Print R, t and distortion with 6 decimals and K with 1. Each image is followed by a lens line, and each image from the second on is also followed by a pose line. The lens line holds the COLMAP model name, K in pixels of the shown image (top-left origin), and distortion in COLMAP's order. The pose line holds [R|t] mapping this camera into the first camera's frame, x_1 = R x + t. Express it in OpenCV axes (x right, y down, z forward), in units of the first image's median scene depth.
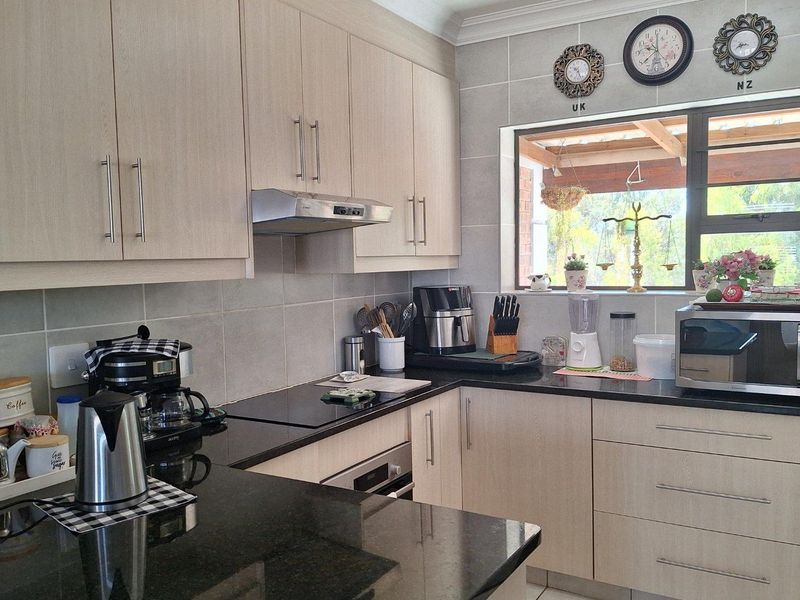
lens RADIAL K [[706.4, 0, 399.1], [0, 706.4, 301.0], [0, 0, 1]] dist [0.096428, -0.028171]
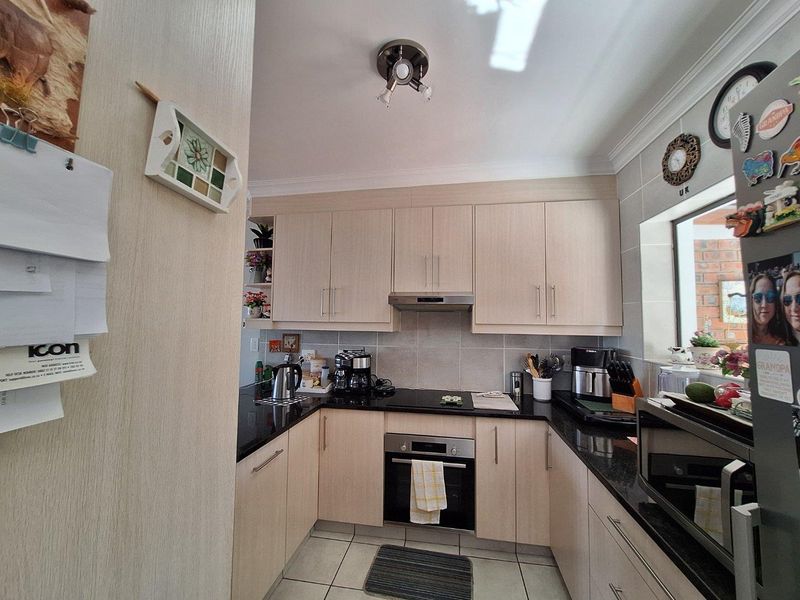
lens RADIAL K [[316.6, 0, 398.0], [0, 316.6, 298.9], [0, 0, 1]] dist [0.000184, 0.000324]
pose [[0.368858, -0.037218, -0.928740, 0.527804], [-0.077954, 0.994439, -0.070811, -0.046254], [0.926211, 0.098518, 0.363905, 0.454966]]
